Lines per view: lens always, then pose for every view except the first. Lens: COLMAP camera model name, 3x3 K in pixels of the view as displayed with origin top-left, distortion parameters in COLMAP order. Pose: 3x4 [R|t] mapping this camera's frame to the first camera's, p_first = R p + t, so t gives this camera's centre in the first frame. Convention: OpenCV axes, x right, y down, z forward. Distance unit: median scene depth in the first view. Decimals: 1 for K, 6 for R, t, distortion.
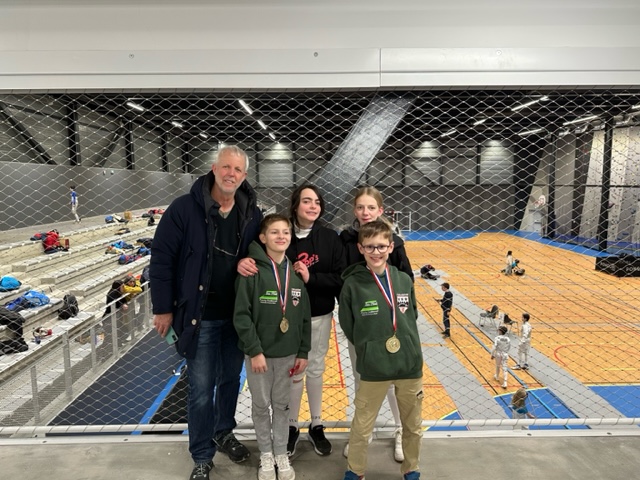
lens RADIAL K [[467.7, 0, 320.0], [0, 467.7, 240.0], [0, 0, 1]] dist [-0.001102, -0.000181]
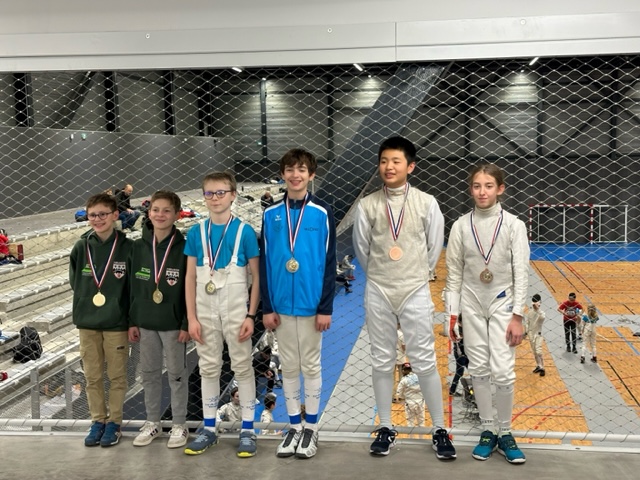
lens RADIAL K [[904.4, 0, 320.0], [0, 904.4, 240.0], [0, 0, 1]] dist [0.278501, 0.029867]
pose [[0.987904, -0.002163, -0.155054, 0.072662], [-0.000816, 0.999816, -0.019146, 0.019319], [0.155067, 0.019041, 0.987721, -0.233244]]
